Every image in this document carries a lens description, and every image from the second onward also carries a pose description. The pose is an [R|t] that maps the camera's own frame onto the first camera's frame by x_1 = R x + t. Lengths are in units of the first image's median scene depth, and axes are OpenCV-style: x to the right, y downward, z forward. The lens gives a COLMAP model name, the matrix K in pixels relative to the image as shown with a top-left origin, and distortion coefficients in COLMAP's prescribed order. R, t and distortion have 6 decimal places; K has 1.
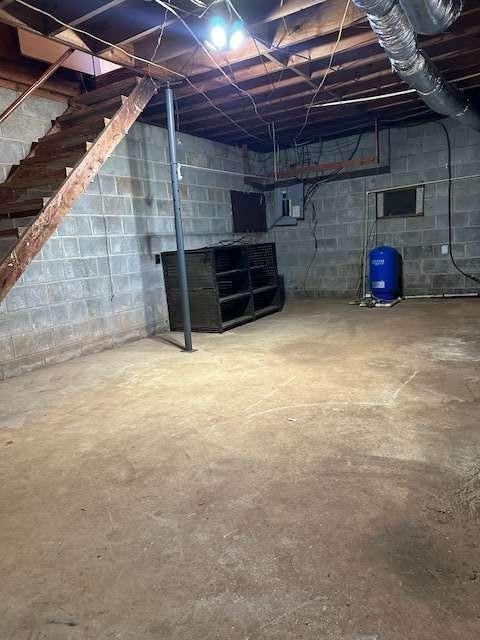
lens RADIAL K [[446.0, 0, 238.9], [0, 446.0, 322.4], [0, 0, 1]] dist [0.101014, -0.135748]
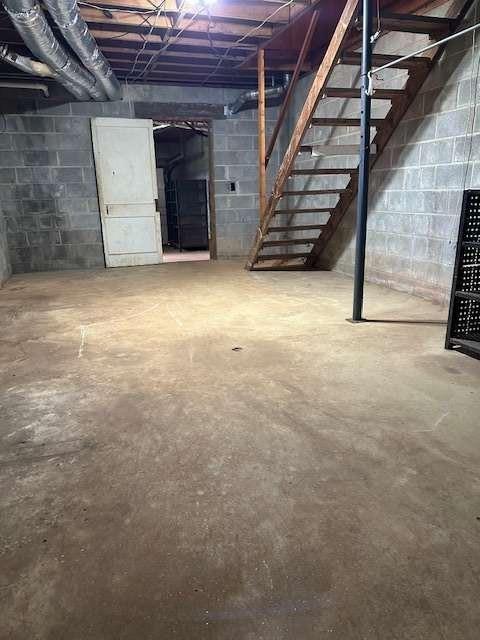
lens RADIAL K [[446.0, 0, 238.9], [0, 446.0, 322.4], [0, 0, 1]] dist [0.101014, -0.135748]
pose [[-0.631224, 0.298403, -0.715899, 0.775050], [-0.067551, 0.898366, 0.434021, -0.345839], [0.772653, 0.322325, -0.546913, 1.628889]]
